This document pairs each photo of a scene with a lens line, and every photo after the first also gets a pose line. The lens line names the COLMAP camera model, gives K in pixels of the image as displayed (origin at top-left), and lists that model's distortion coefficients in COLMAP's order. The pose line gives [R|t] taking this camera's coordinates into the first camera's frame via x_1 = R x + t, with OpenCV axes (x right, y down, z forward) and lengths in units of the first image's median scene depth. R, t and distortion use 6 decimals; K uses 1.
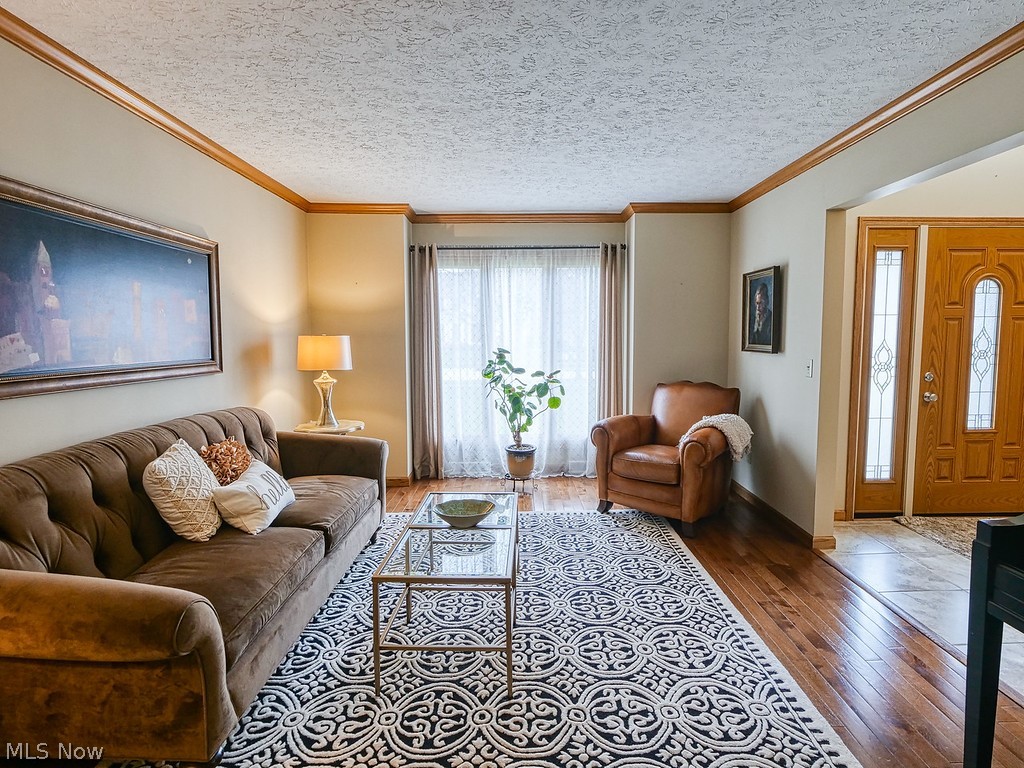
lens RADIAL K [[514.3, 0, 513.6], [0, 514.3, 380.5], [0, 0, 1]] dist [-0.010191, -0.001319]
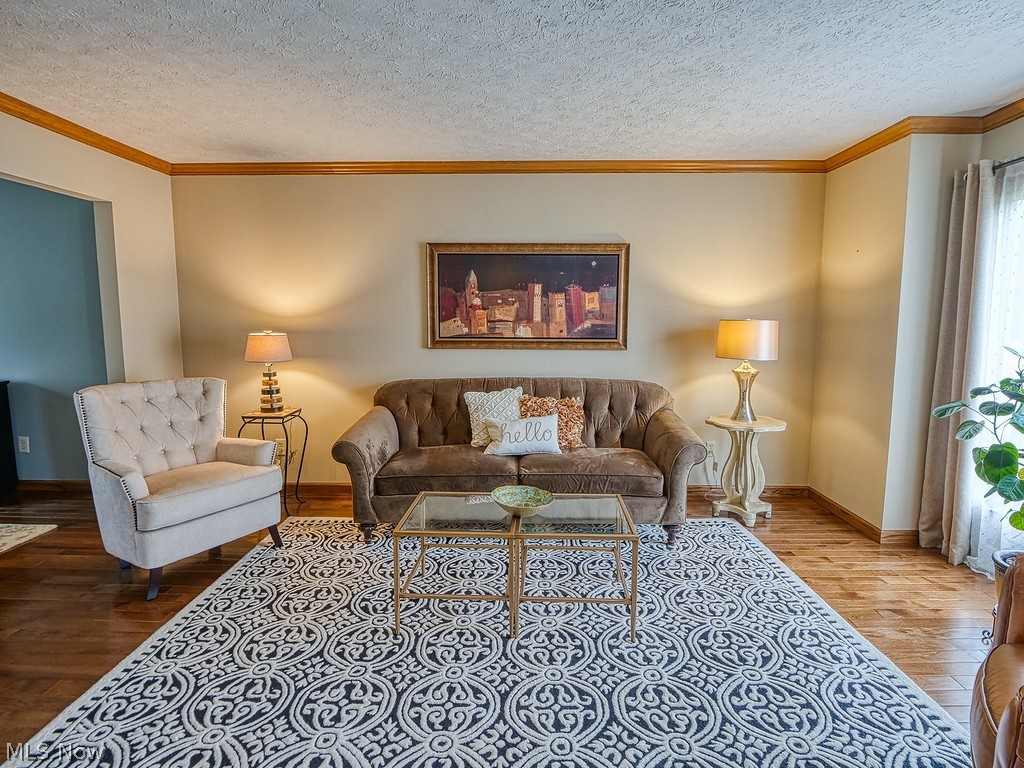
lens RADIAL K [[514.3, 0, 520.0], [0, 514.3, 377.1], [0, 0, 1]] dist [-0.010191, -0.001319]
pose [[-0.010045, 0.115267, -0.993284, 0.595030], [-0.089680, 0.989227, 0.115703, -0.063445], [0.995920, 0.090240, 0.000401, 0.679652]]
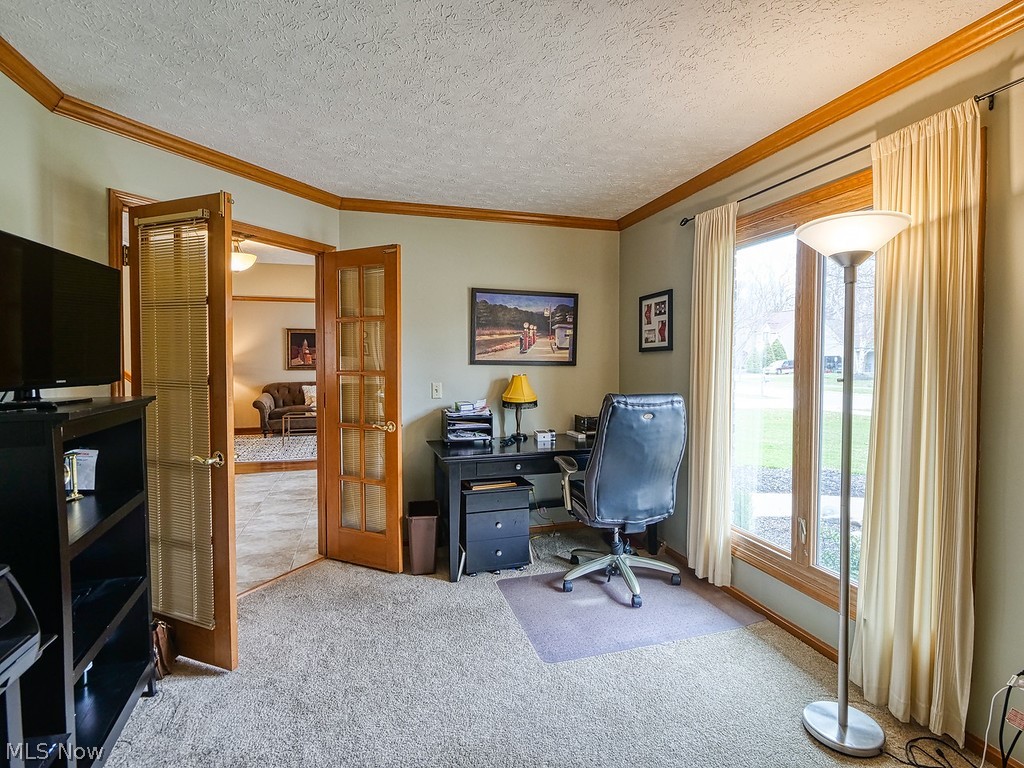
lens RADIAL K [[514.3, 0, 512.4], [0, 514.3, 379.1], [0, 0, 1]] dist [-0.010191, -0.001319]
pose [[0.280537, 0.042163, -0.958917, 2.495709], [-0.094972, 0.995352, 0.015980, -0.089347], [0.955133, 0.086587, 0.283237, 0.863186]]
